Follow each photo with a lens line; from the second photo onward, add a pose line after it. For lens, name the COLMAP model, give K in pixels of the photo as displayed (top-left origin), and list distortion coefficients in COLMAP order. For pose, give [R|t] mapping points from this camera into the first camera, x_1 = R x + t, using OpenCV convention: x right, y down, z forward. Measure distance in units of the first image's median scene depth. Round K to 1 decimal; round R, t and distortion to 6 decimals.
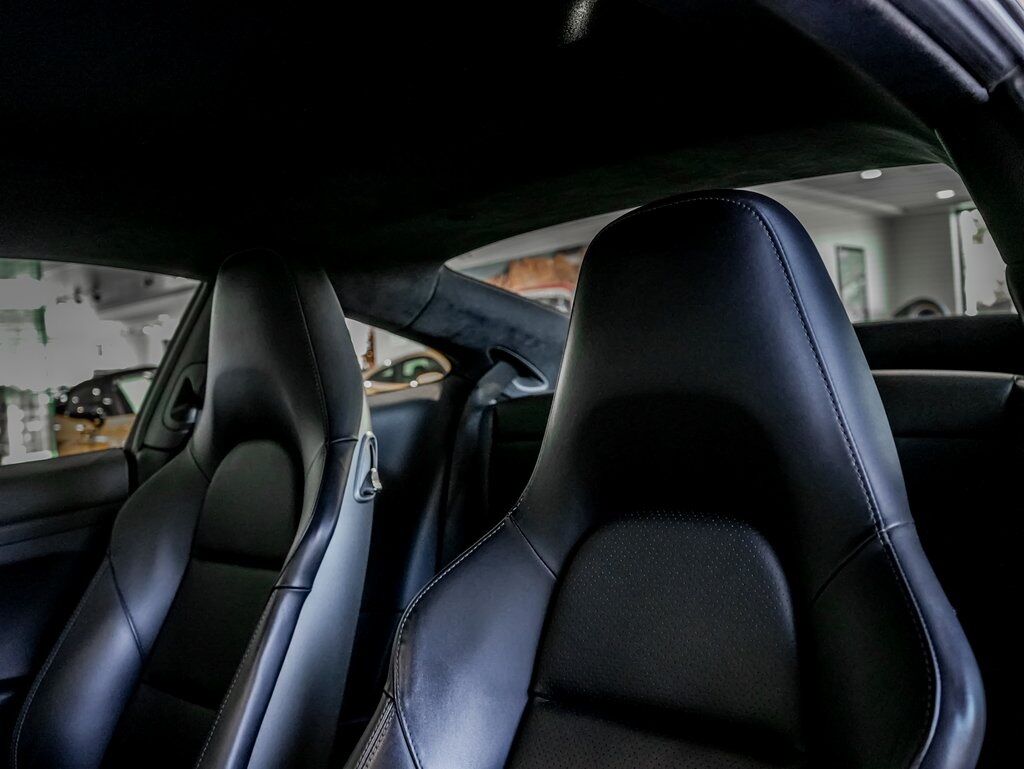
lens RADIAL K [[905.7, 0, 512.0], [0, 905.7, 384.5], [0, 0, 1]] dist [-0.014382, 0.000395]
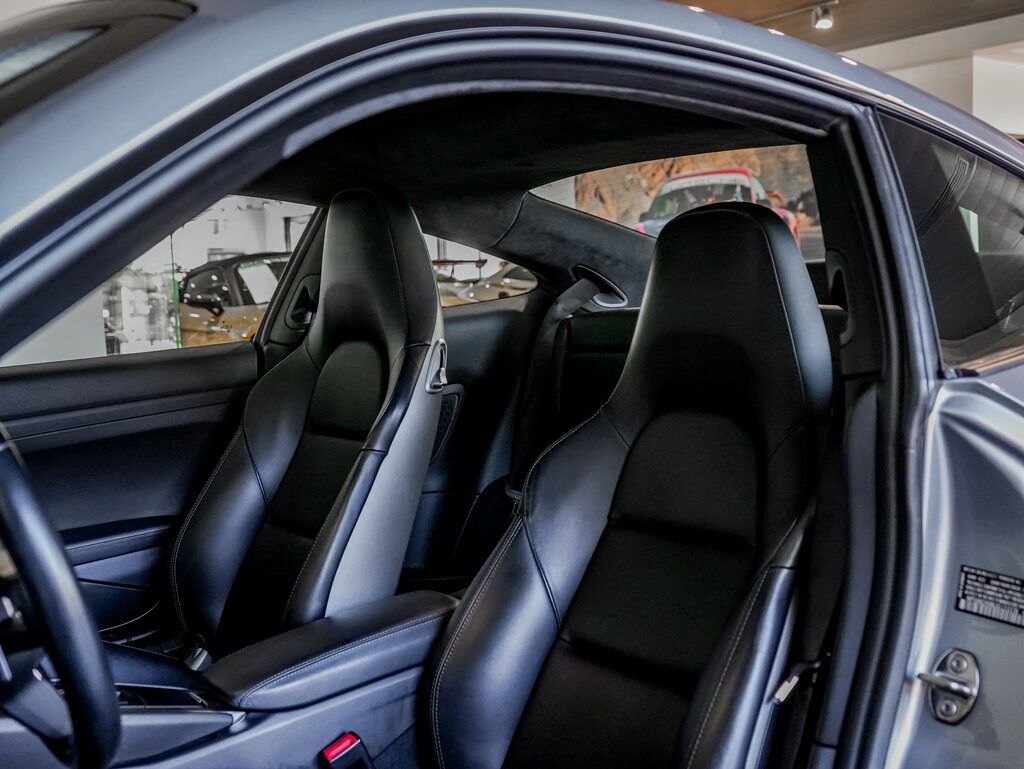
lens RADIAL K [[1028.6, 0, 512.0], [0, 1028.6, 384.5], [0, 0, 1]] dist [0.003033, 0.000052]
pose [[0.987888, 0.055230, -0.145007, 0.118573], [-0.040892, 0.994140, 0.100063, -0.025210], [0.149684, -0.092921, 0.984358, -0.318087]]
